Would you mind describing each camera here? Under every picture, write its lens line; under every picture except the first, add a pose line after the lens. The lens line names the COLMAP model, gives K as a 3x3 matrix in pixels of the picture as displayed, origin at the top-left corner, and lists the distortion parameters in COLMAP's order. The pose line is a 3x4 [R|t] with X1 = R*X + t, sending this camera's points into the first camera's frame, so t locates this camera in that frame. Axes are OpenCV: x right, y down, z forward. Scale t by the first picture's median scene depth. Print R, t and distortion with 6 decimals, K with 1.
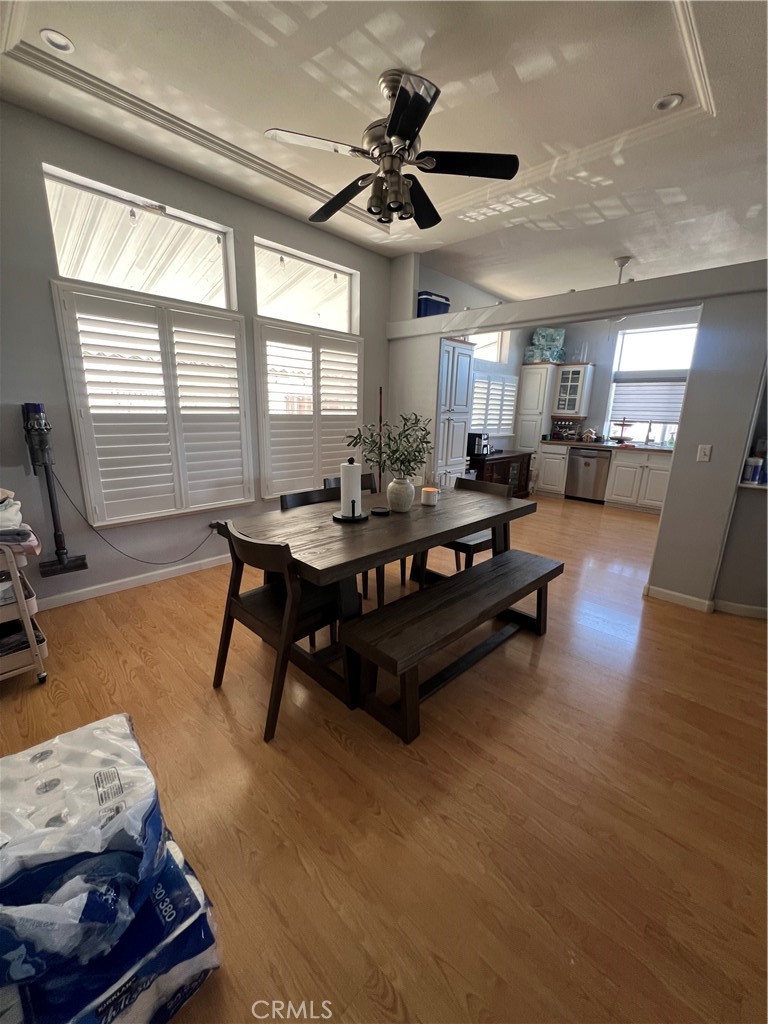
lens RADIAL K [[408.3, 0, 385.6], [0, 408.3, 511.4], [0, 0, 1]] dist [-0.003862, 0.000709]
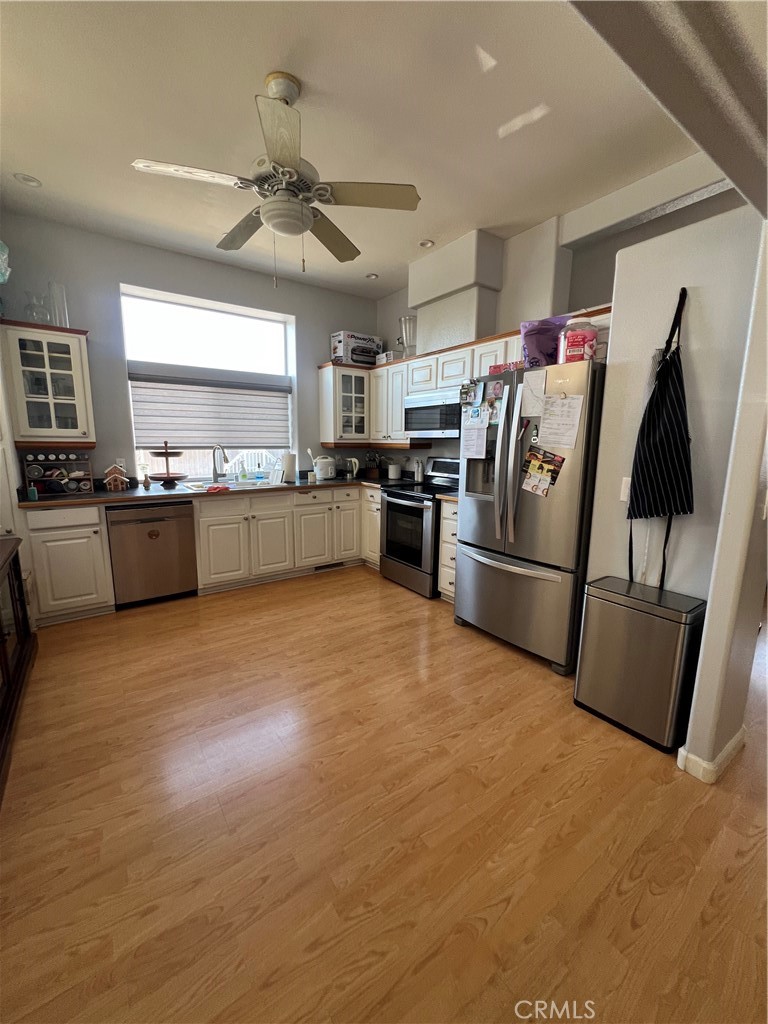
lens RADIAL K [[408.3, 0, 379.2], [0, 408.3, 513.1], [0, 0, 1]] dist [-0.003862, 0.000709]
pose [[0.186434, -0.194958, 0.962930, 0.057586], [0.235600, 0.960387, 0.148828, -0.144871], [-0.953800, 0.199119, 0.224981, 0.588456]]
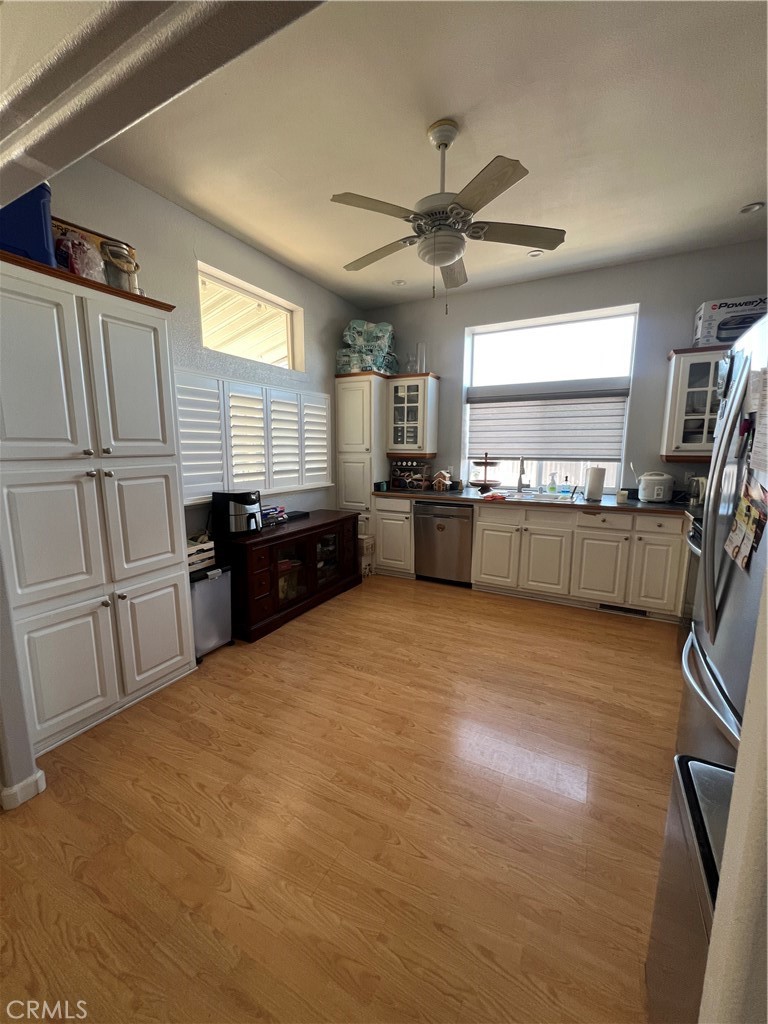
lens RADIAL K [[408.3, 0, 386.2], [0, 408.3, 512.1], [0, 0, 1]] dist [-0.003862, 0.000709]
pose [[0.962086, -0.066841, 0.264430, 0.236124], [0.088560, 0.993532, -0.071073, -0.097920], [-0.257969, 0.091797, 0.961782, 0.393266]]
